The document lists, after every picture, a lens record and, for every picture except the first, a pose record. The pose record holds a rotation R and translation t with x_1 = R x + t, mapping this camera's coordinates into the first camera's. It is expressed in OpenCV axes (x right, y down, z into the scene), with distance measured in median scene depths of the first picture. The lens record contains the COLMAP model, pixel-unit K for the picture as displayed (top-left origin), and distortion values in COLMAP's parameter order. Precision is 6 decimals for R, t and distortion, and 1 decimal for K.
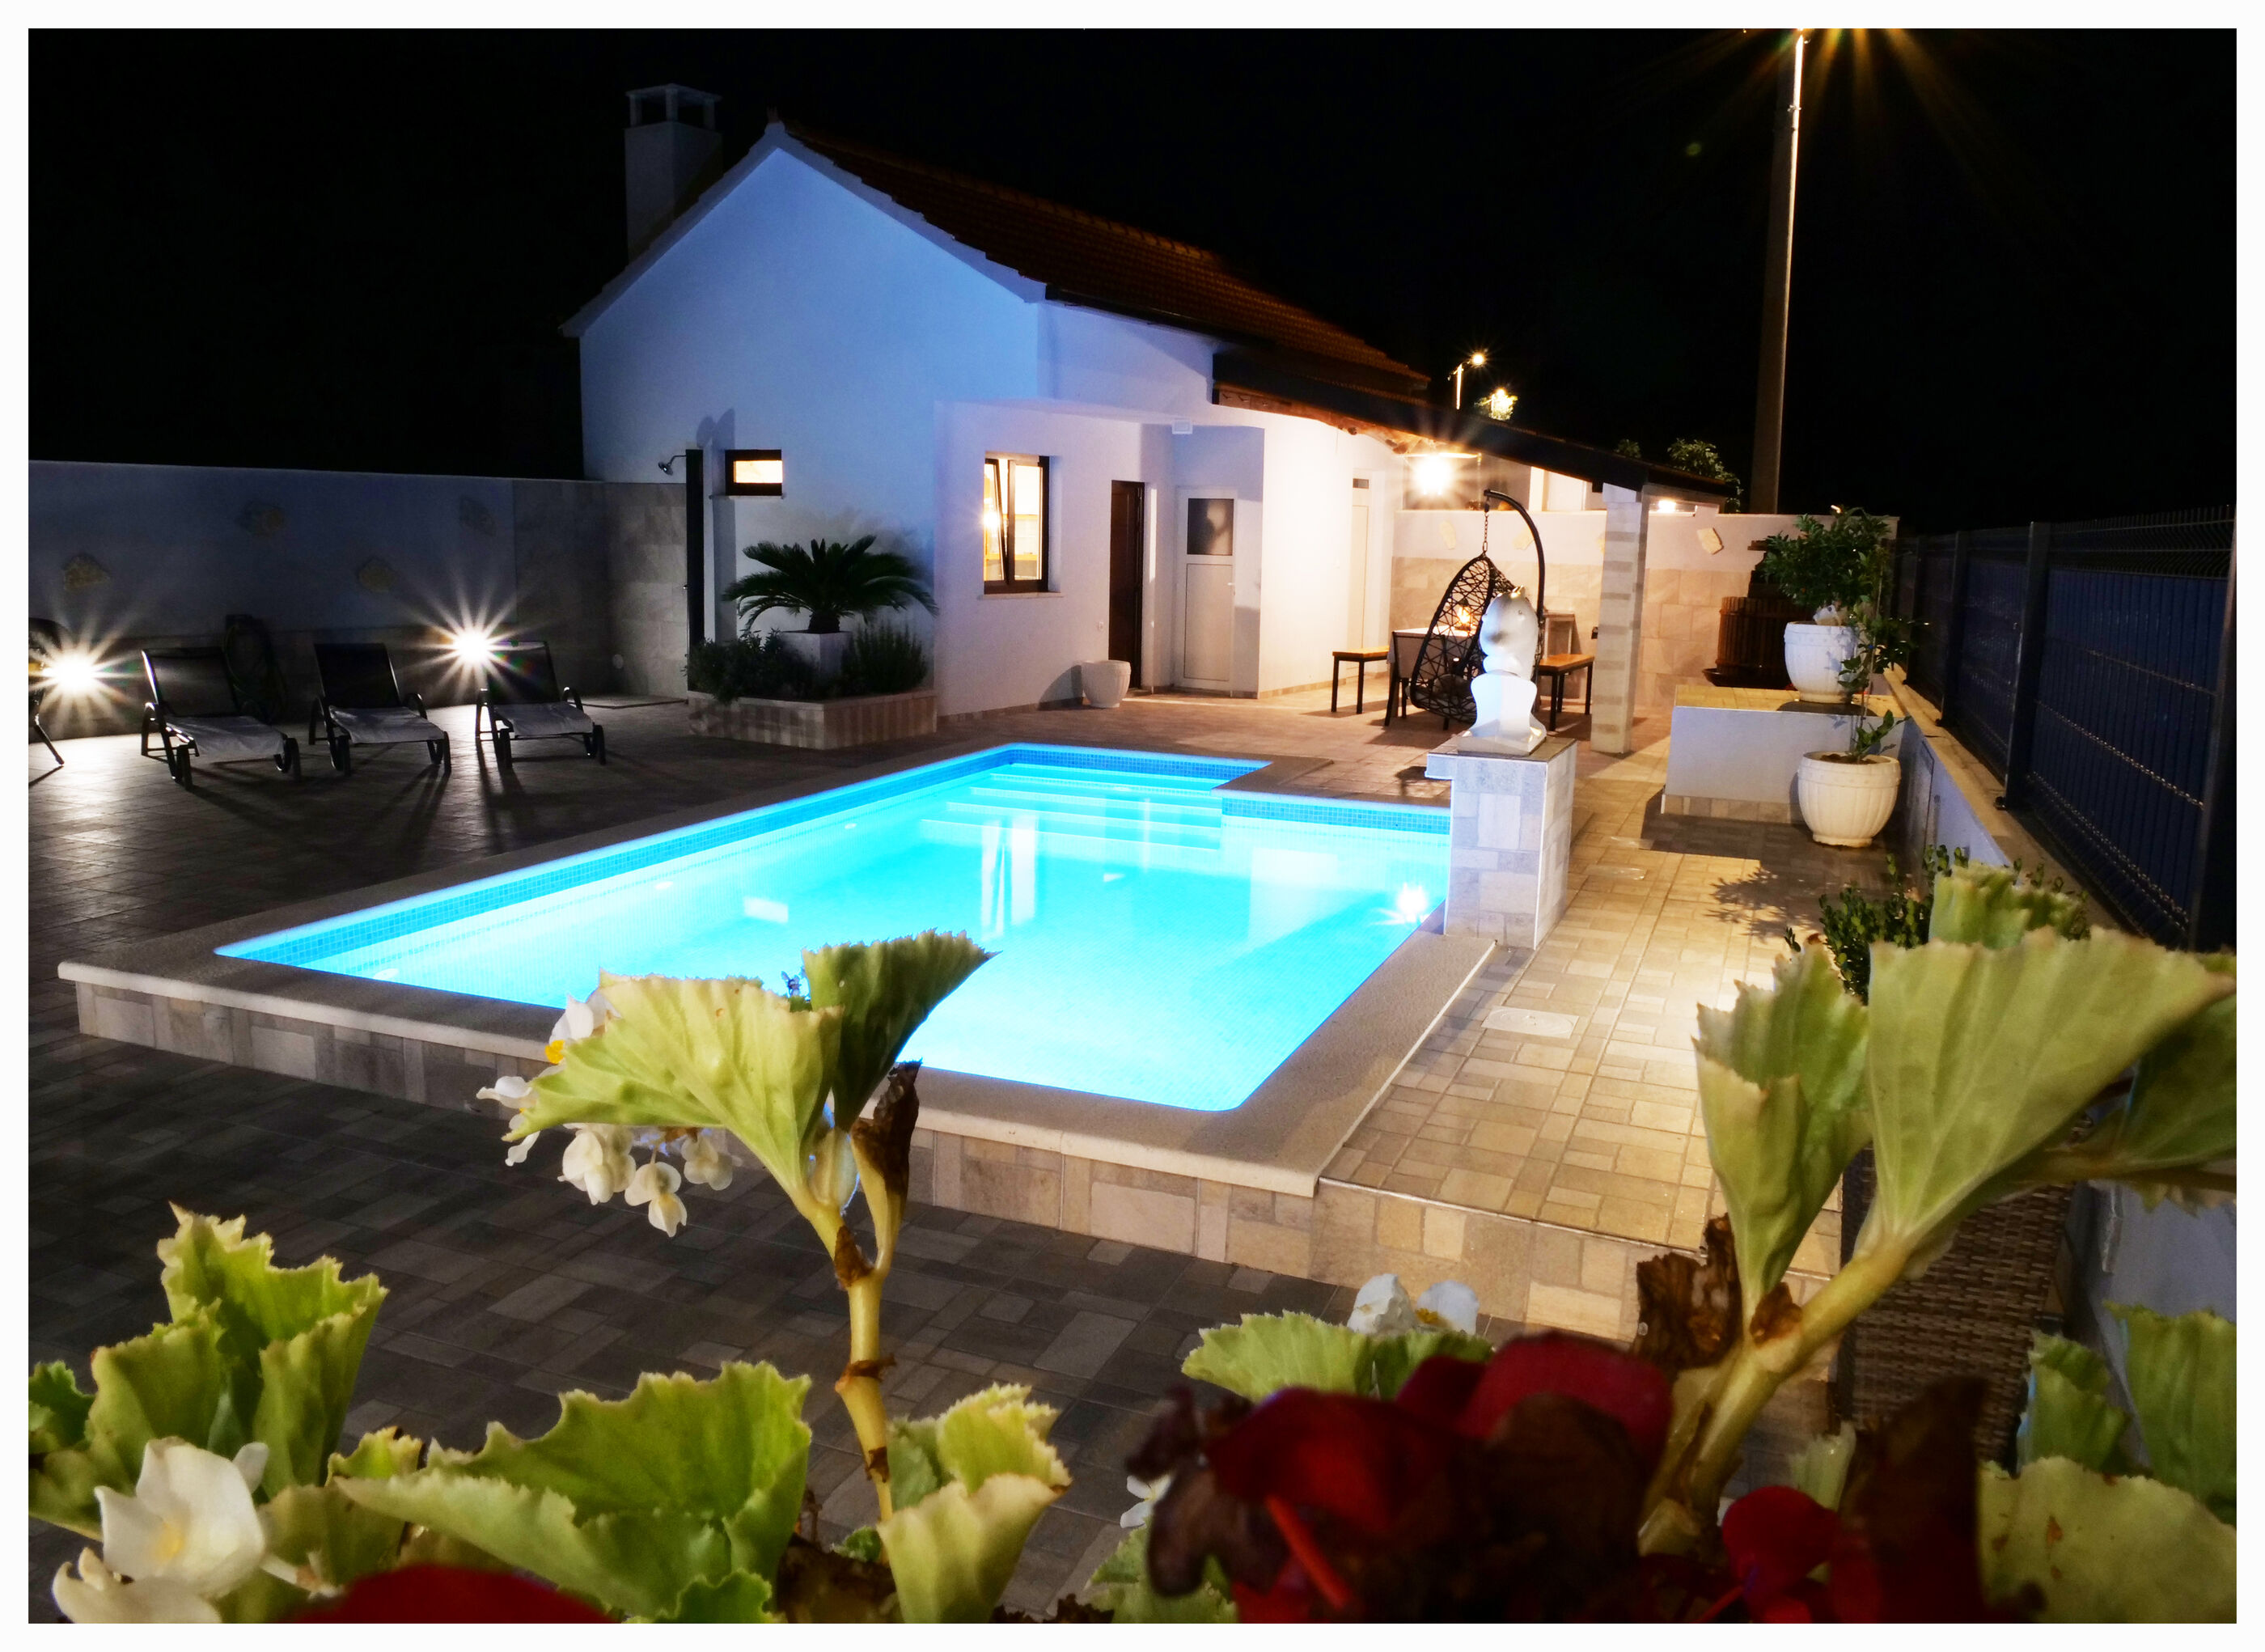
lens RADIAL K [[1600.3, 0, 1132.9], [0, 1600.3, 813.3], [0, 0, 1]] dist [-0.059102, -0.000386]
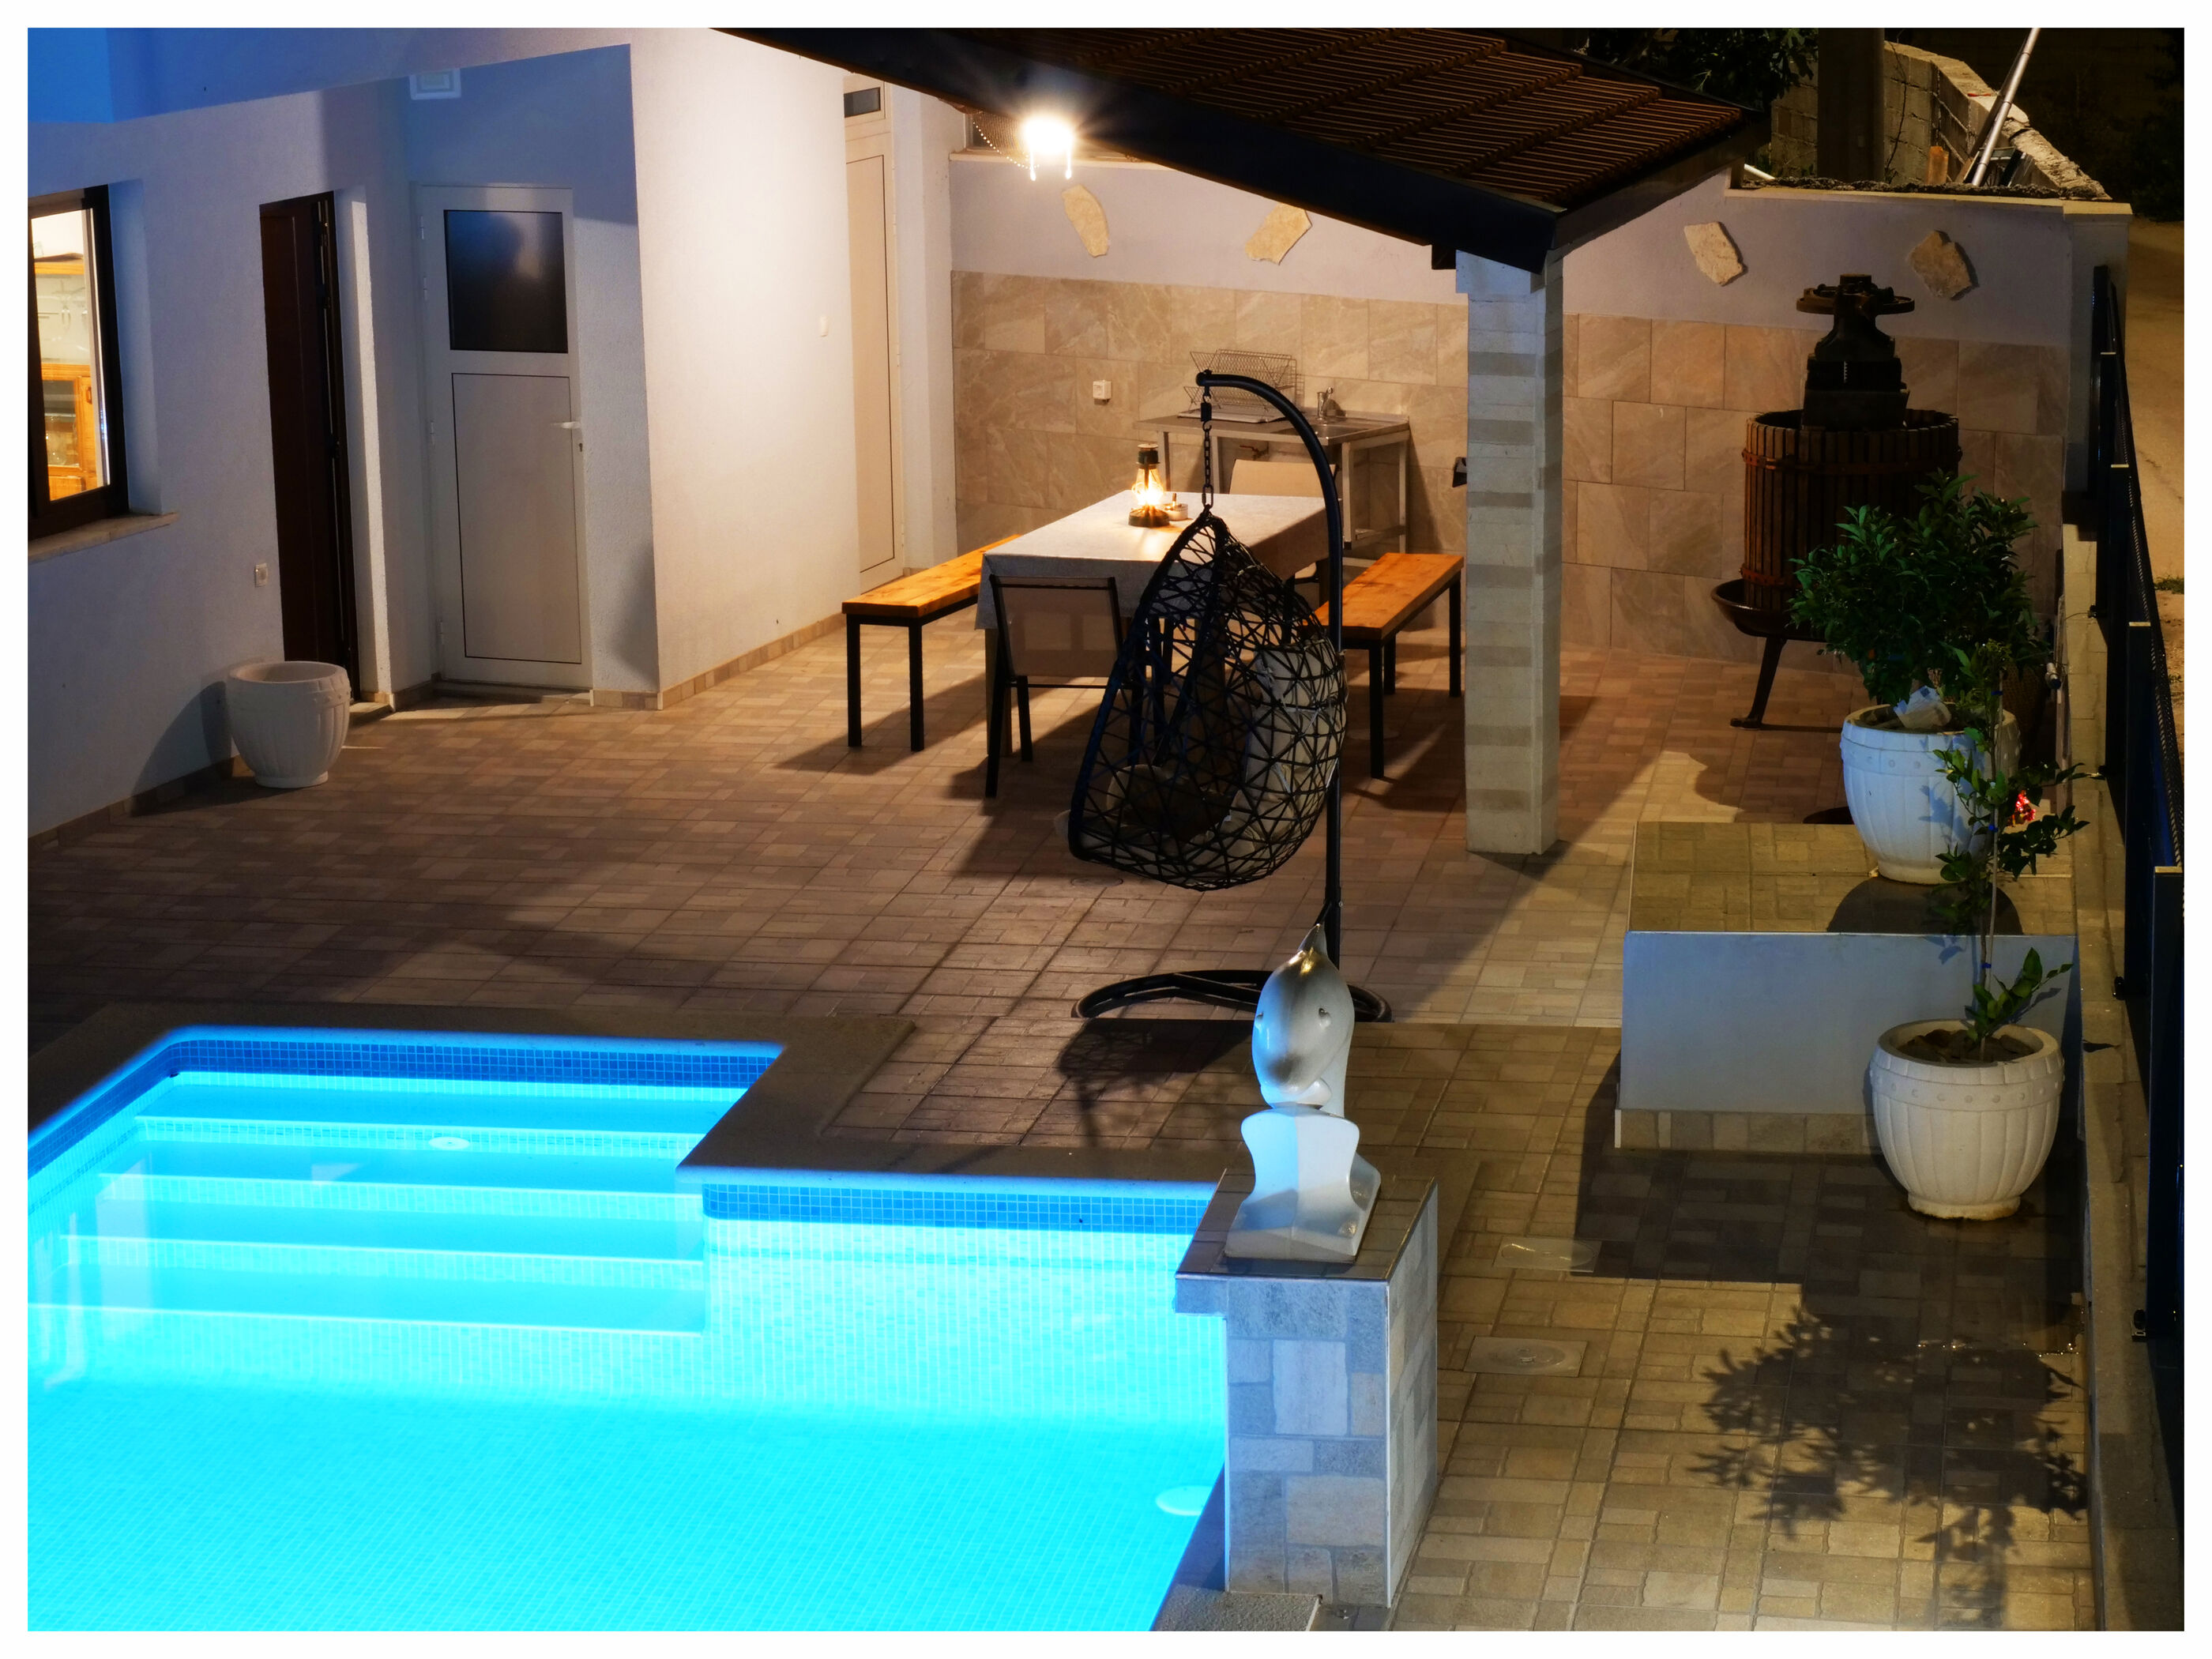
lens RADIAL K [[4937.7, 0, 1107.3], [0, 4937.7, 831.9], [0, 0, 1]] dist [-0.040213, 0.000000]
pose [[0.976872, -0.084460, 0.196435, -0.075243], [0.073513, 0.995341, 0.062381, -0.141152], [-0.200789, -0.046498, 0.978530, -0.307959]]
